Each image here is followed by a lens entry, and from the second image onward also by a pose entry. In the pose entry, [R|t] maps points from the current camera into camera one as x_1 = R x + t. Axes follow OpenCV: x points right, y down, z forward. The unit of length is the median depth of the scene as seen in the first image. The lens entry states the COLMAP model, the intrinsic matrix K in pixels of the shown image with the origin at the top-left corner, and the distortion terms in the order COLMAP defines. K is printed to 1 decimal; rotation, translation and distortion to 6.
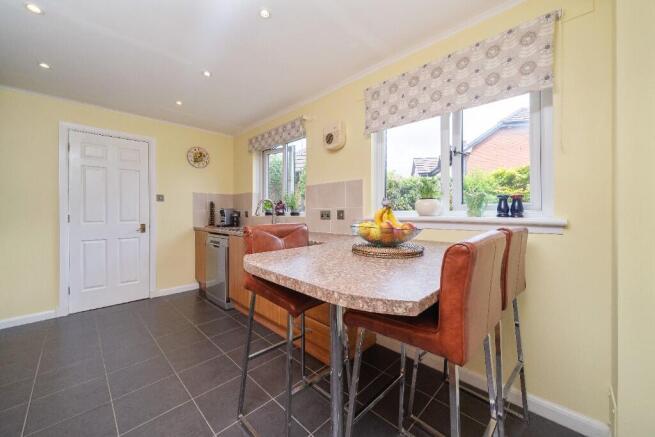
lens RADIAL K [[244.2, 0, 324.4], [0, 244.2, 213.1], [0, 0, 1]] dist [-0.003542, 0.000013]
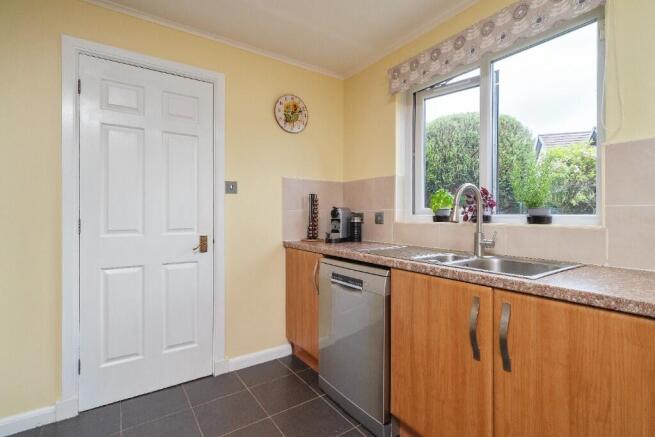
lens RADIAL K [[302.0, 0, 325.1], [0, 302.0, 217.5], [0, 0, 1]] dist [-0.000670, -0.001110]
pose [[0.980030, 0.005101, -0.198784, -0.331512], [-0.004190, 0.999979, 0.005006, -0.000594], [0.198805, -0.004074, 0.980031, 0.382084]]
